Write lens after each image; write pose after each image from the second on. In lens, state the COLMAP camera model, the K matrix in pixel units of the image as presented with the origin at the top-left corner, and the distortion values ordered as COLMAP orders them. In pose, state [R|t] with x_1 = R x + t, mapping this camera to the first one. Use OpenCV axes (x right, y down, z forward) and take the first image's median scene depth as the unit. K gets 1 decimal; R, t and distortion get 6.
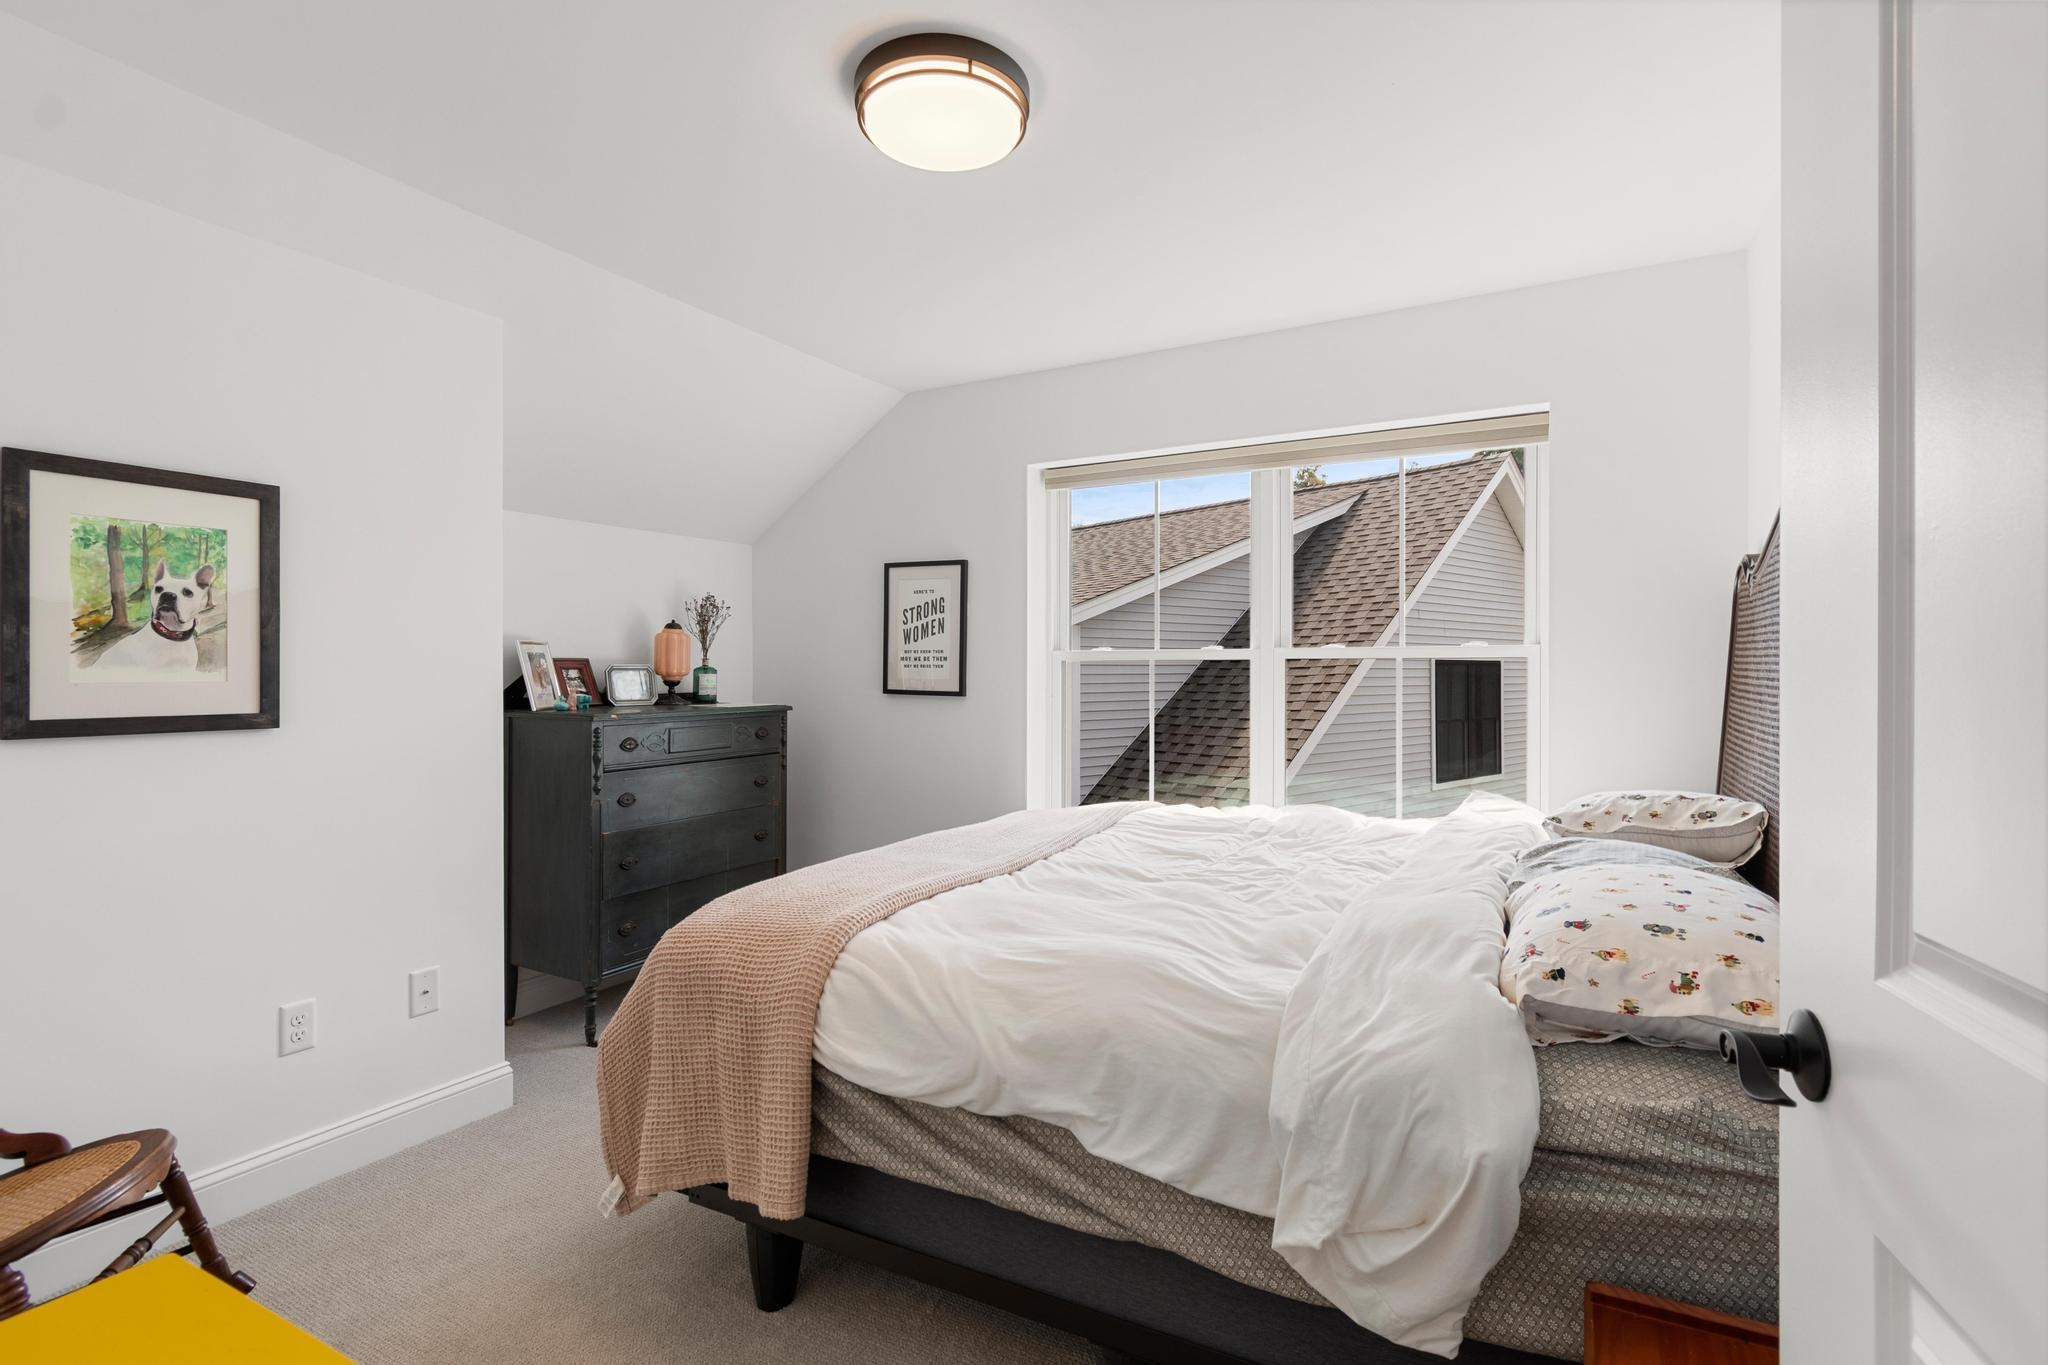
lens RADIAL K [[984.1, 0, 1020.3], [0, 984.1, 660.4], [0, 0, 1]] dist [-0.002037, -0.000426]
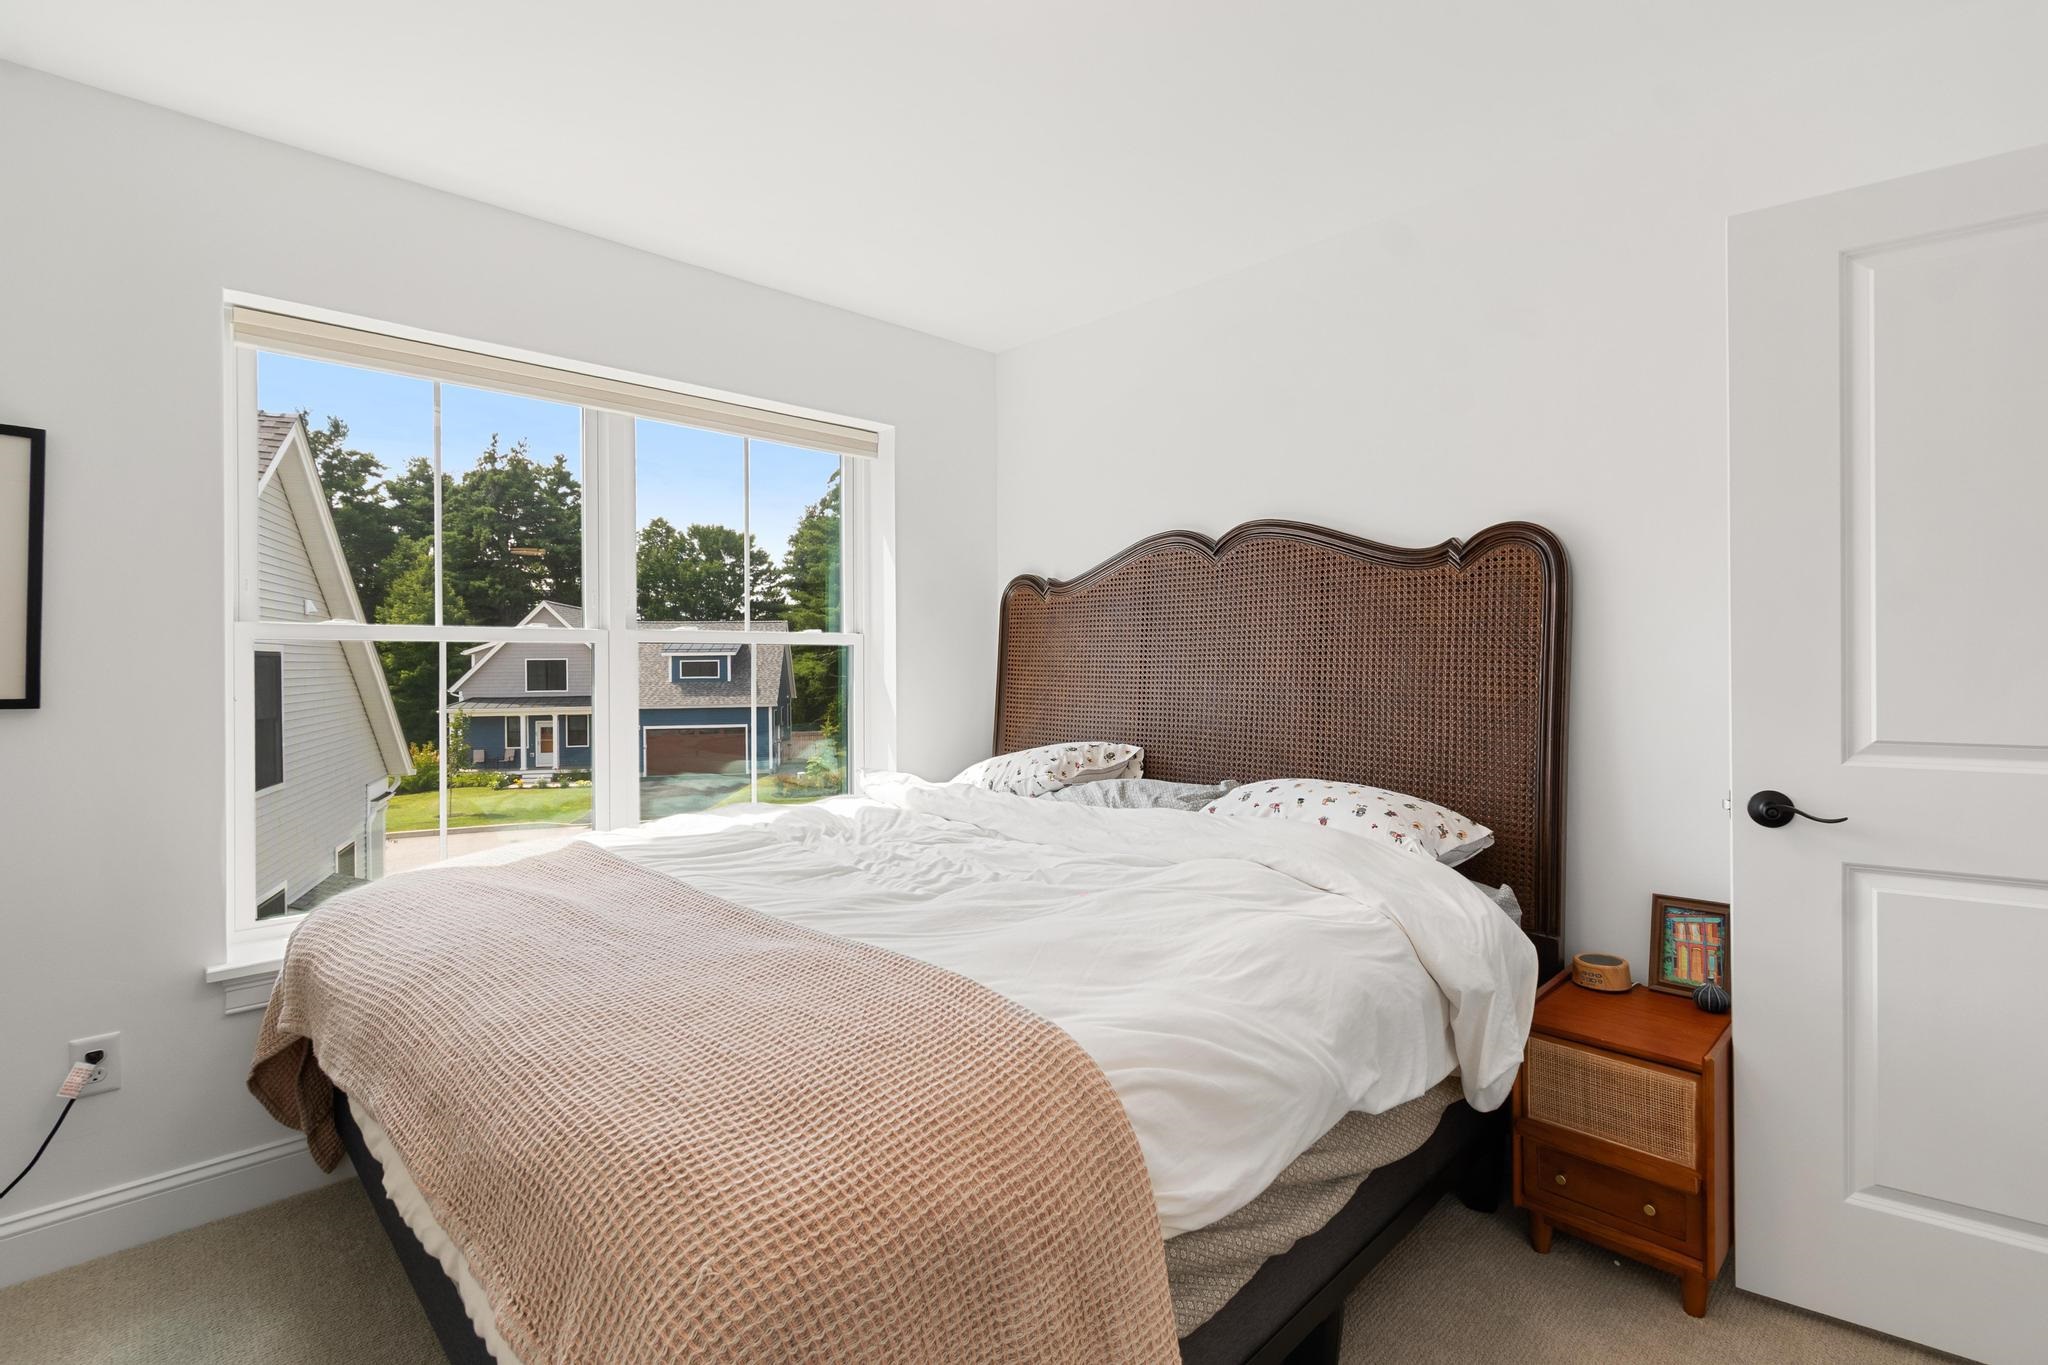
lens RADIAL K [[937.9, 0, 1029.4], [0, 937.9, 653.9], [0, 0, 1]] dist [0.002882, -0.000598]
pose [[0.289333, 0.007328, 0.957201, -0.797203], [-0.006747, 0.999961, -0.005616, 0.019152], [-0.957205, -0.004834, 0.289371, 0.861542]]
